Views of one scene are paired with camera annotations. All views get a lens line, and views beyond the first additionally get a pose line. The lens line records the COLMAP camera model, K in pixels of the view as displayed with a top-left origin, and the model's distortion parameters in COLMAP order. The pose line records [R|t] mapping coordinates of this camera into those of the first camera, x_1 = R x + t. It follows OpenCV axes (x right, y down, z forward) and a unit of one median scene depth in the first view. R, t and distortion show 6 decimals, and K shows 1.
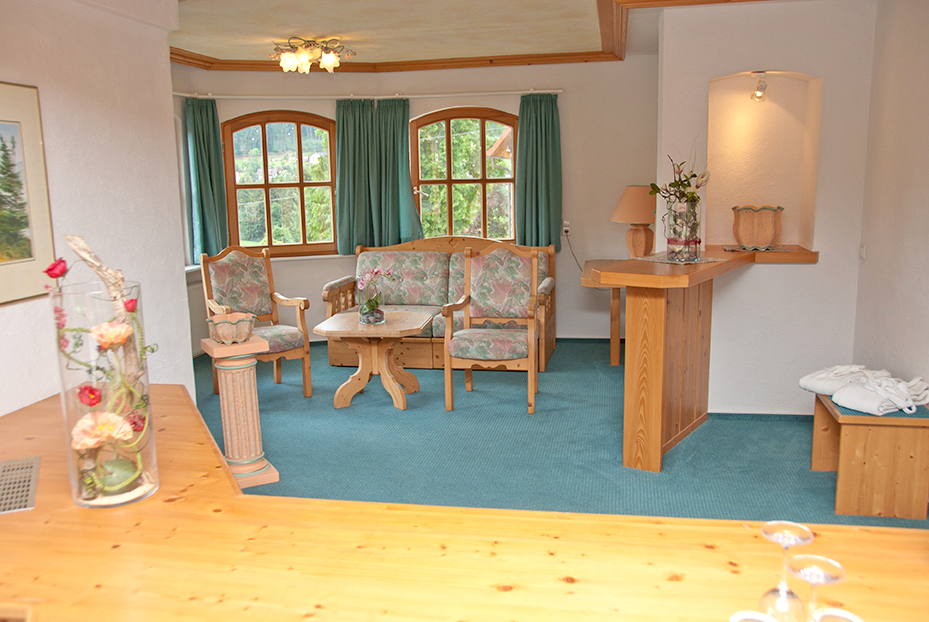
lens RADIAL K [[805.2, 0, 464.5], [0, 805.2, 311.0], [0, 0, 1]] dist [-0.061406, 0.008698]
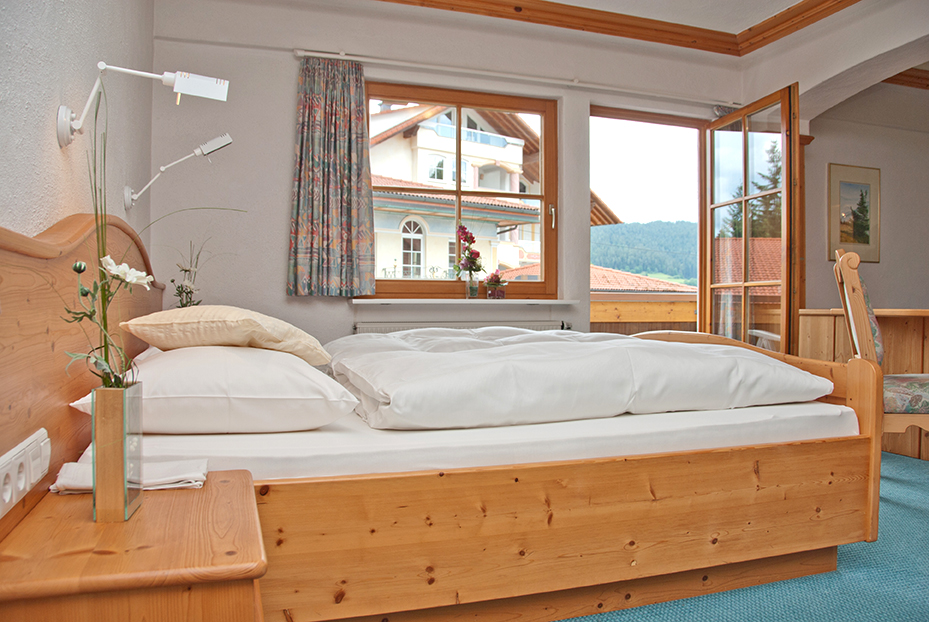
lens RADIAL K [[730.7, 0, 468.2], [0, 730.7, 325.2], [0, 0, 1]] dist [-0.149244, 0.103194]
pose [[0.487504, 0.044411, -0.871991, 0.250899], [-0.163675, 0.985649, -0.041306, 0.168228], [0.857643, 0.162860, 0.487776, -0.351018]]
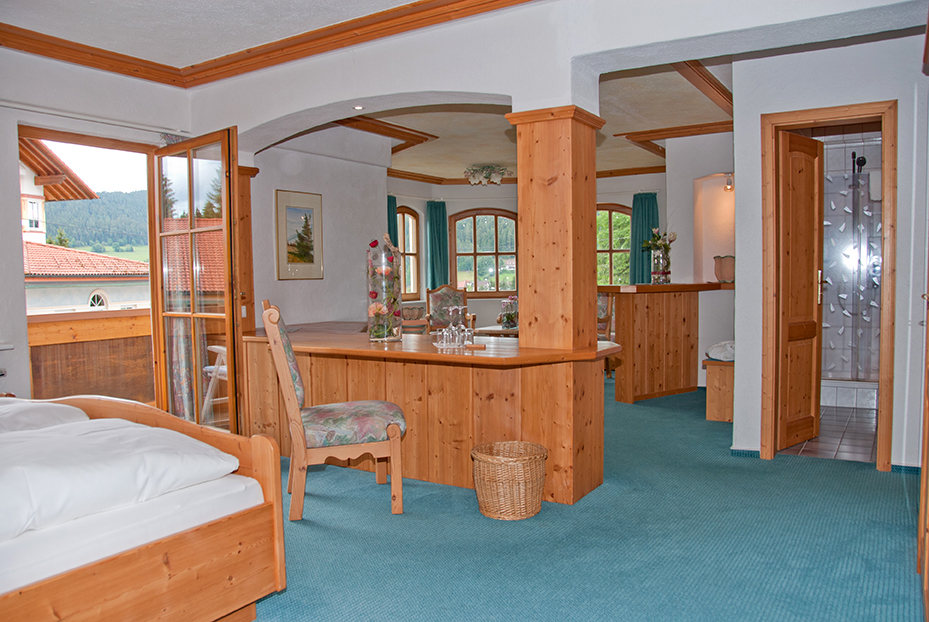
lens RADIAL K [[730.7, 0, 468.2], [0, 730.7, 325.2], [0, 0, 1]] dist [-0.149244, 0.103194]
pose [[0.929003, 0.029878, -0.368865, 0.291088], [-0.065839, 0.994178, -0.085292, 0.113214], [0.364169, 0.103522, 0.925561, -0.350216]]
